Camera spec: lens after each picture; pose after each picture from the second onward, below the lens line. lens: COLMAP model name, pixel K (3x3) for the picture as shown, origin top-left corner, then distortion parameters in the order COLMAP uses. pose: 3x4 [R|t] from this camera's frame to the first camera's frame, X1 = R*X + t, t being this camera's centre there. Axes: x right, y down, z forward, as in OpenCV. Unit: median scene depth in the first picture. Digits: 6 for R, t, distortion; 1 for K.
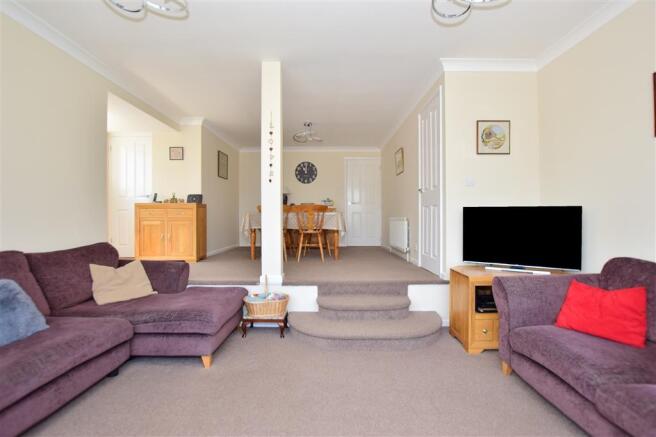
lens RADIAL K [[300.3, 0, 327.8], [0, 300.3, 214.9], [0, 0, 1]] dist [-0.016456, -0.000296]
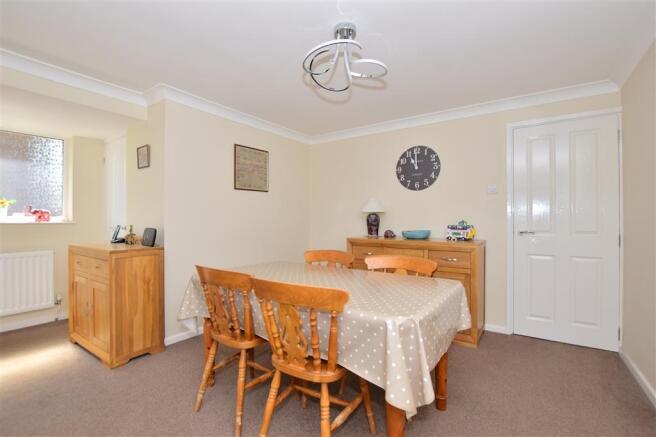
lens RADIAL K [[300.3, 0, 330.3], [0, 300.3, 220.1], [0, 0, 1]] dist [-0.016456, -0.000296]
pose [[0.839672, 0.001702, -0.543091, 0.075809], [-0.005125, 0.999975, -0.004789, -0.052399], [0.543070, 0.006804, 0.839660, 0.509996]]
